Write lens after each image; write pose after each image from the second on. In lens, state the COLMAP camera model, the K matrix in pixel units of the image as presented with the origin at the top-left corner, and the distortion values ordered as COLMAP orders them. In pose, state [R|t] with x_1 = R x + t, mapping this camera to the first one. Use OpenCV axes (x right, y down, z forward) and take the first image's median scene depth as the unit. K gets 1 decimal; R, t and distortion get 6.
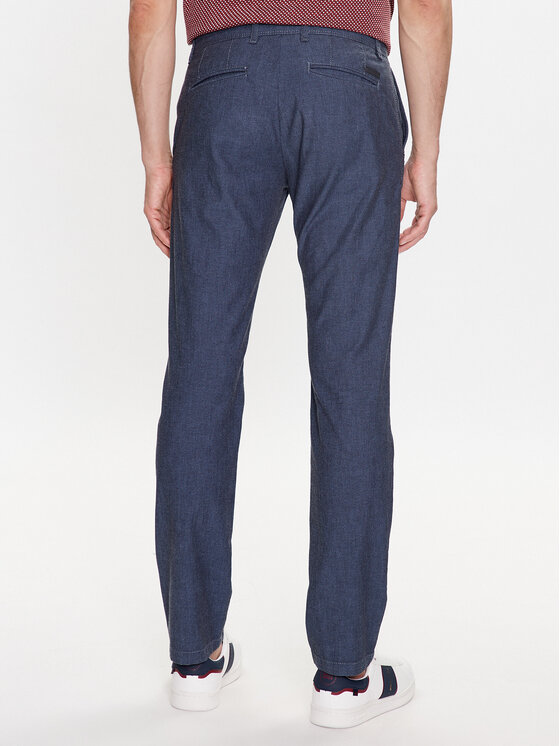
lens RADIAL K [[1818.2, 0, 279.7], [0, 1818.2, 372.5], [0, 0, 1]] dist [-0.045766, 0.000000]
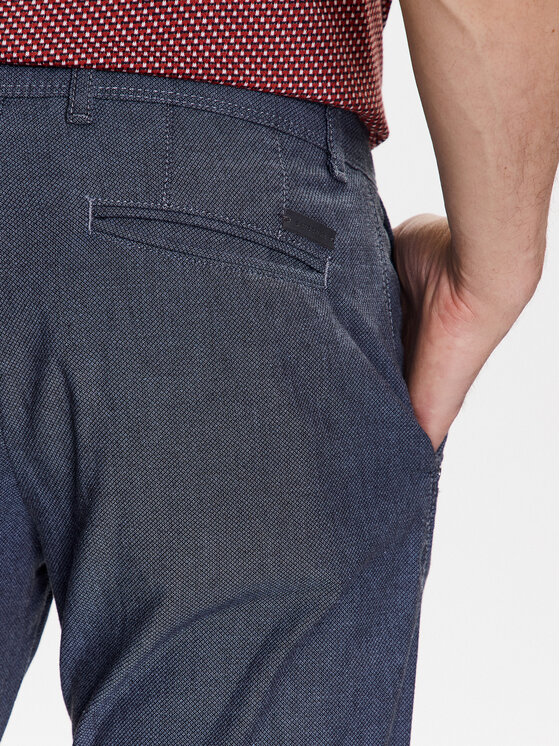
lens RADIAL K [[2199.1, 0, 280.3], [0, 2199.1, 373.6], [0, 0, 1]] dist [0.252085, 0.000000]
pose [[0.999327, 0.022314, -0.029128, 0.057574], [-0.022435, 0.999741, -0.003840, -0.140500], [0.029035, 0.004491, 0.999568, 0.638656]]
